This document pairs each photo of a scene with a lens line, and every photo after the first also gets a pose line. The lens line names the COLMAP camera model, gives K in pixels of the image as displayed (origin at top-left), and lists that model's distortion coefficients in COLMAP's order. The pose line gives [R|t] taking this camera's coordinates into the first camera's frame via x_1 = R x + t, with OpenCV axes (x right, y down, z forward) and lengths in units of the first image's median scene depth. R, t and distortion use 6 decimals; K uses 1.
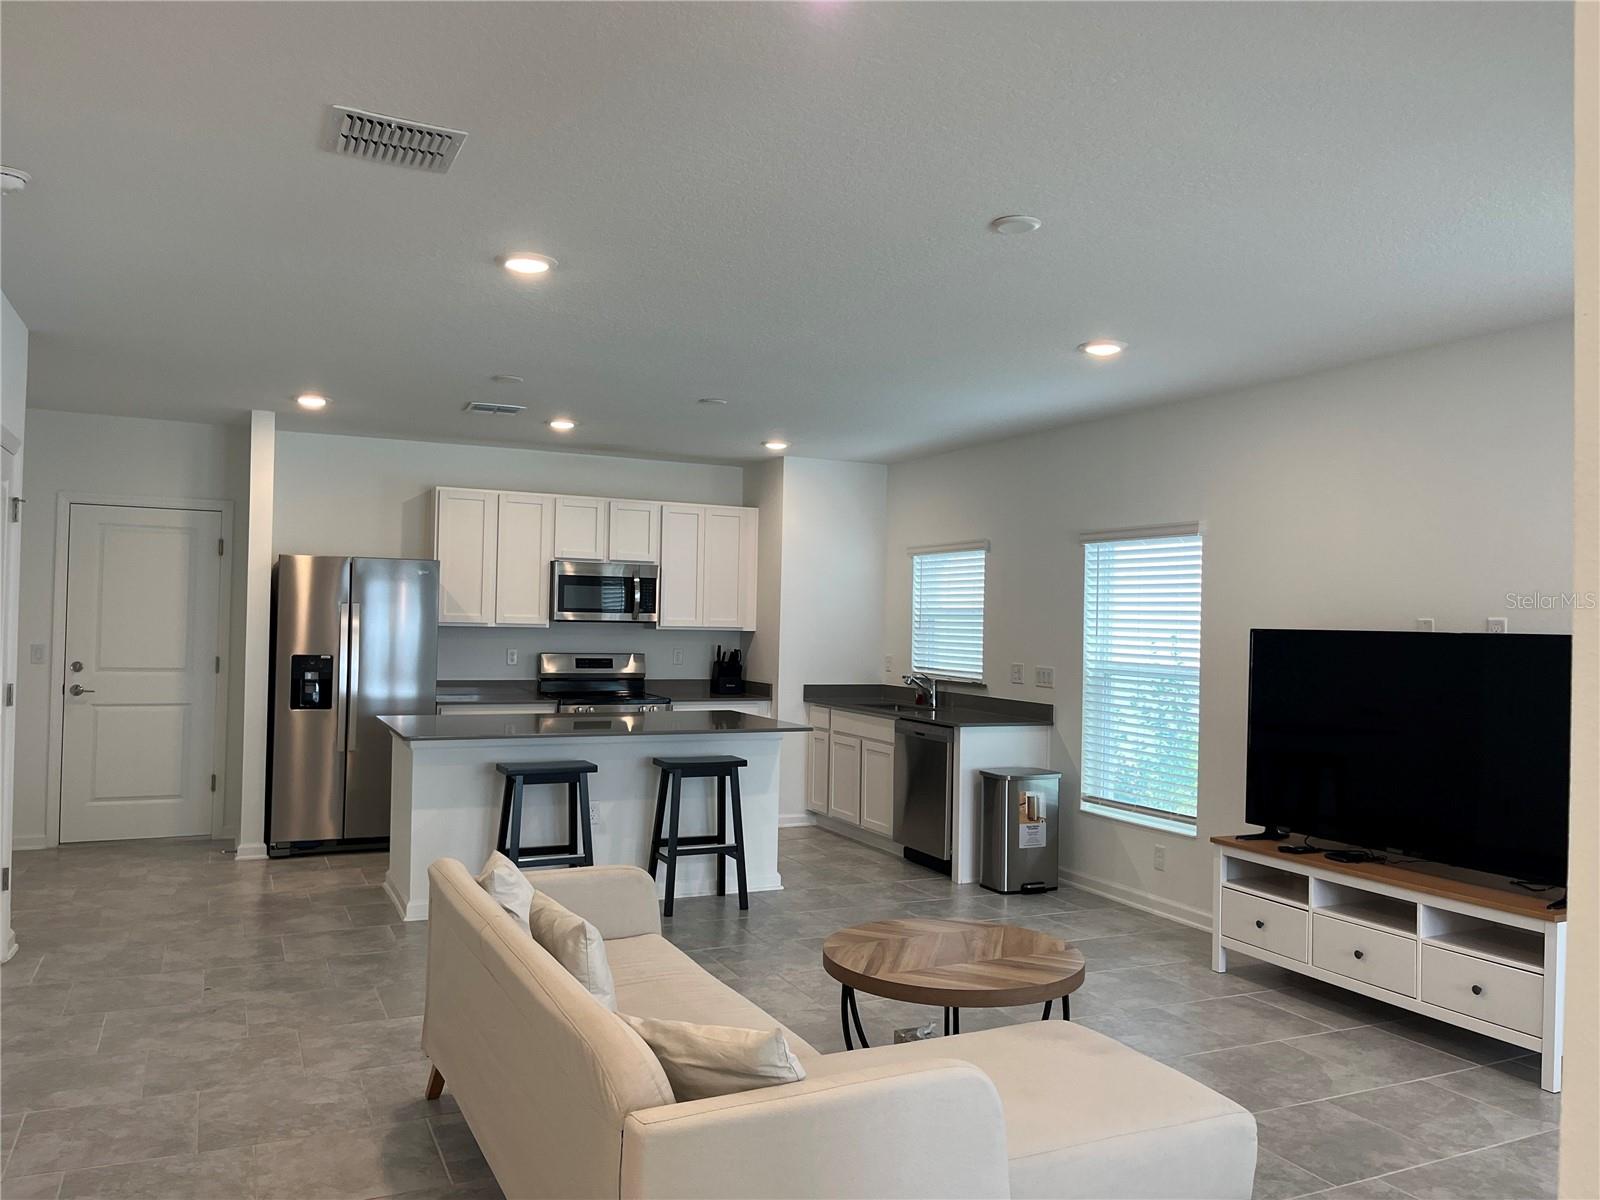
lens RADIAL K [[1211.8, 0, 803.1], [0, 1211.8, 595.2], [0, 0, 1]] dist [0.045484, -0.049156]
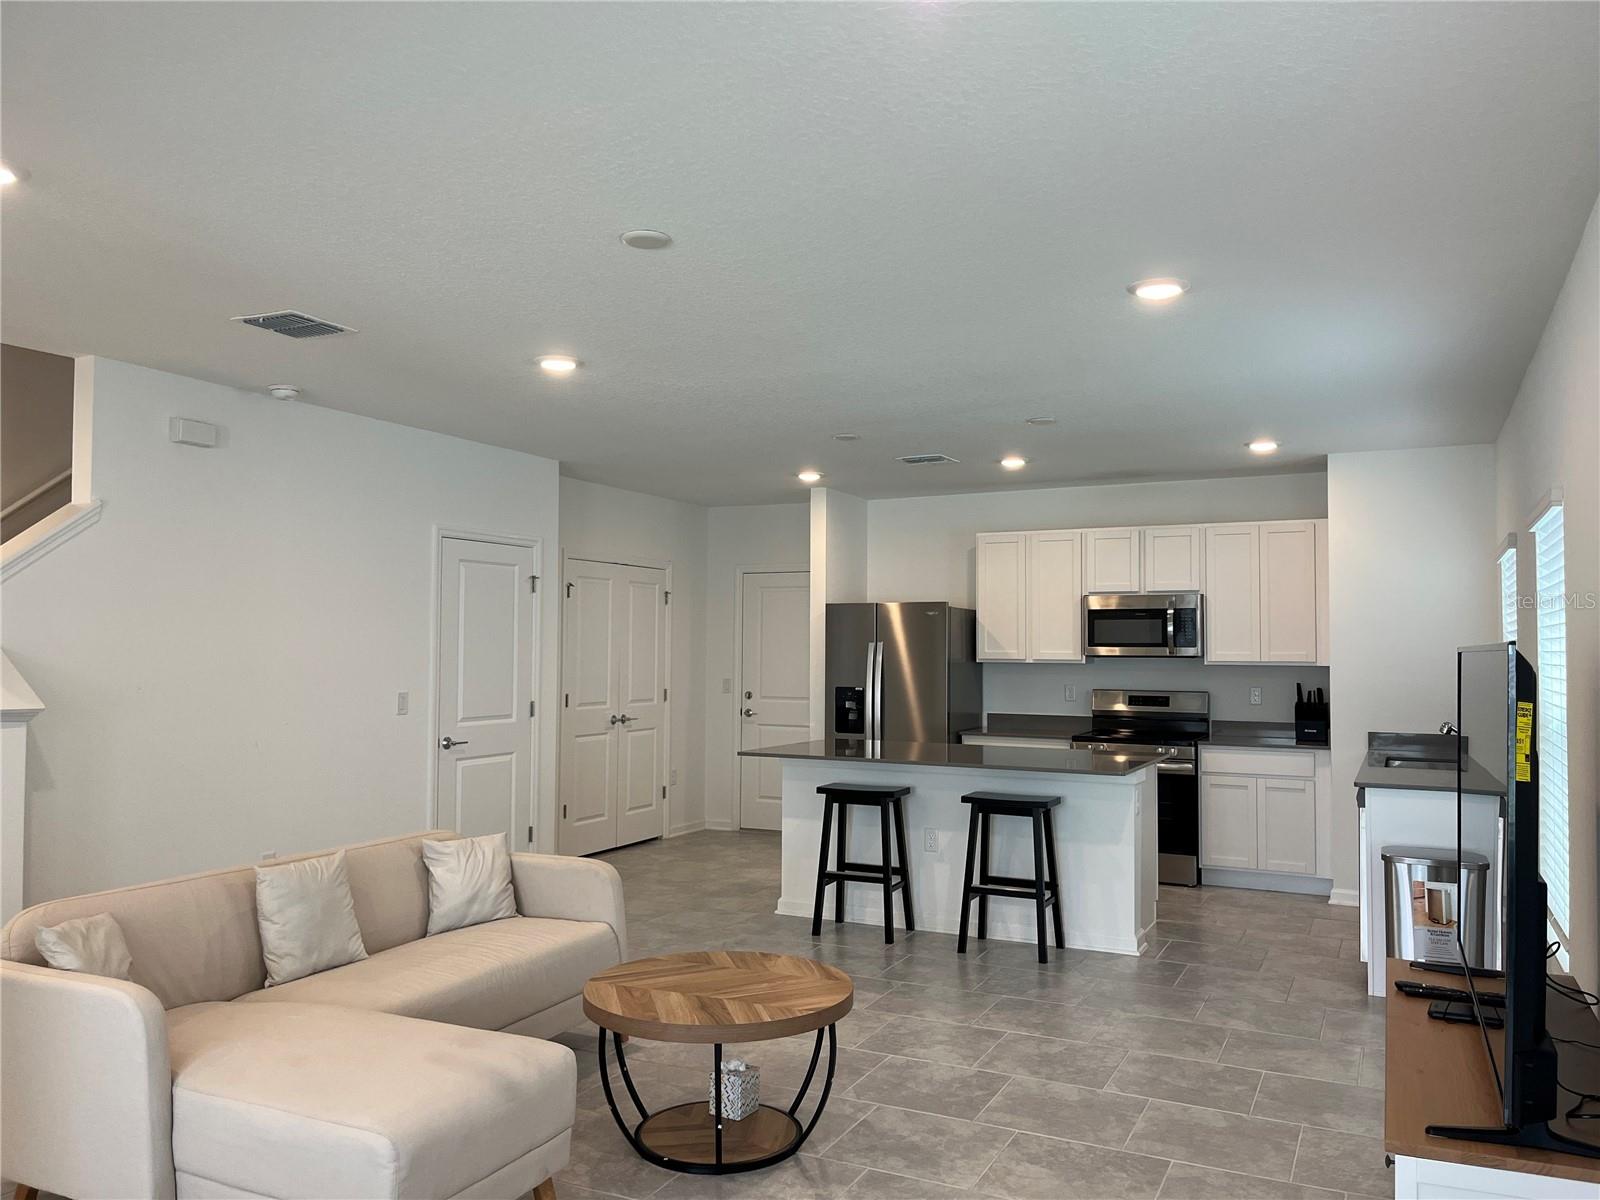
lens RADIAL K [[1211.8, 0, 796.3], [0, 1211.8, 609.0], [0, 0, 1]] dist [0.045484, -0.049156]
pose [[0.617769, -0.044719, -0.785087, 0.431204], [0.023603, 0.998986, -0.038331, 0.015301], [0.786005, 0.005149, 0.618198, 0.208321]]
